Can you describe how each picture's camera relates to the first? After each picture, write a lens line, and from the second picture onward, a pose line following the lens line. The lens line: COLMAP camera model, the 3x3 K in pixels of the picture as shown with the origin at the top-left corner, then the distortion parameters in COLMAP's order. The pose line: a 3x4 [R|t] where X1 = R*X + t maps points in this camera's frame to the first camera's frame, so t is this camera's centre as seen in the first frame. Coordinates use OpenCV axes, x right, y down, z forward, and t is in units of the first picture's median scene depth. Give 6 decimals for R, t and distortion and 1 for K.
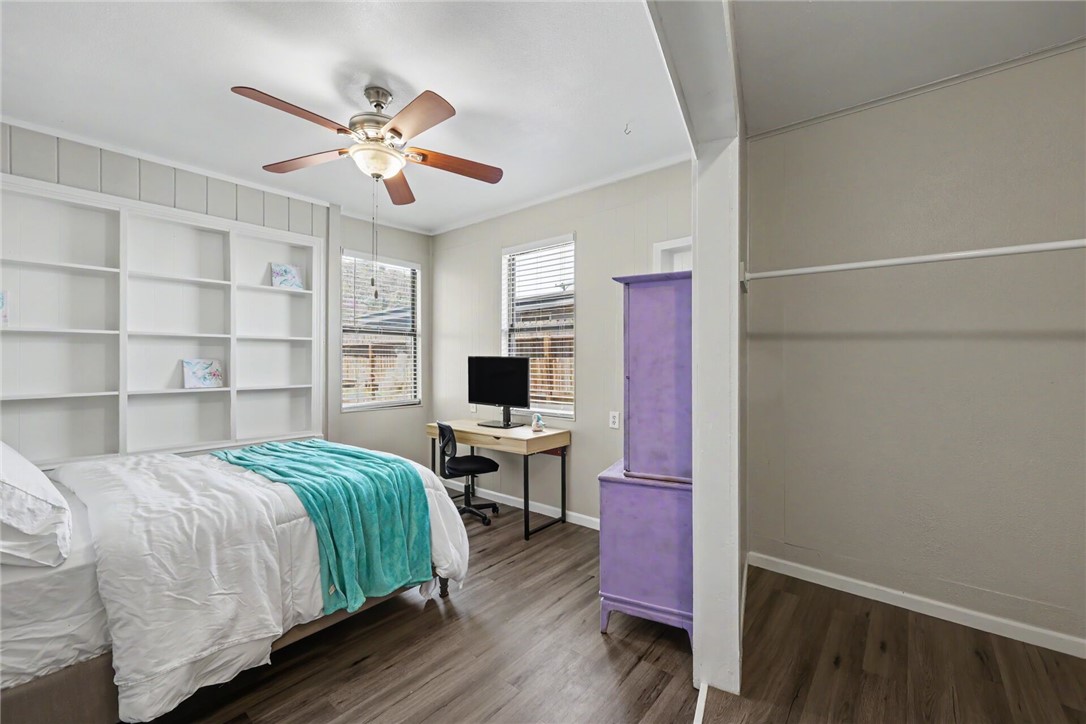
lens RADIAL K [[447.5, 0, 545.4], [0, 447.5, 357.7], [0, 0, 1]] dist [-0.000030, 0.000051]
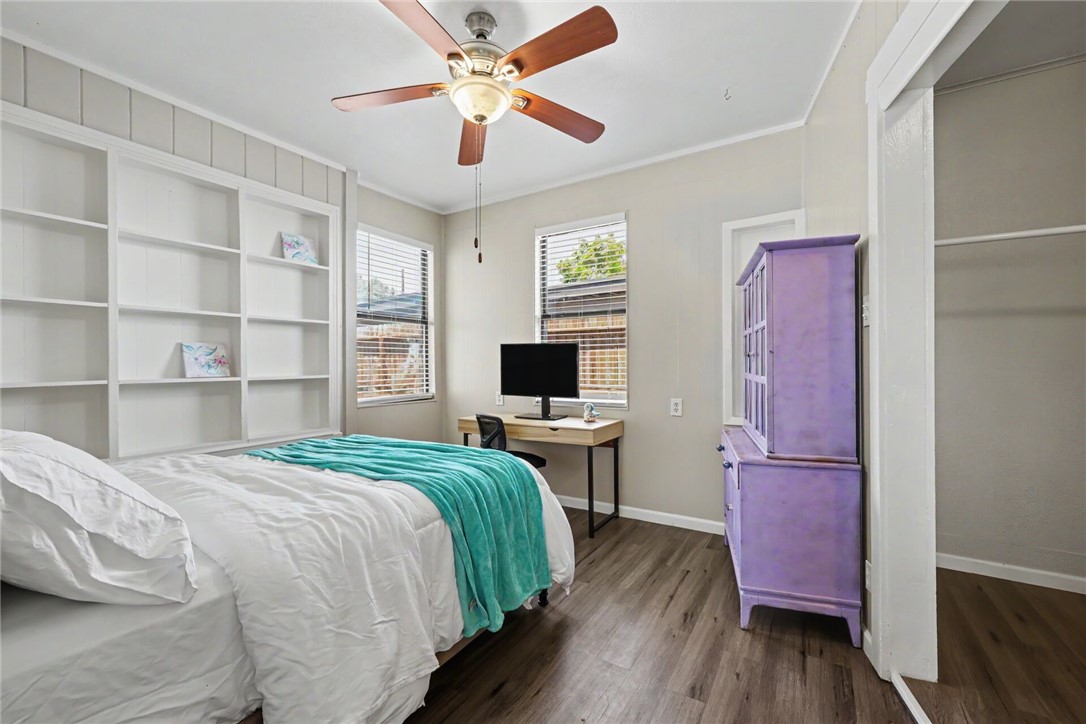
lens RADIAL K [[446.2, 0, 543.0], [0, 446.2, 362.0], [0, 0, 1]] dist [0.001319, 0.000373]
pose [[0.990024, -0.004514, 0.140829, -0.302073], [0.004152, 0.999987, 0.002862, 0.044094], [-0.140841, -0.002249, 0.990030, 0.111224]]
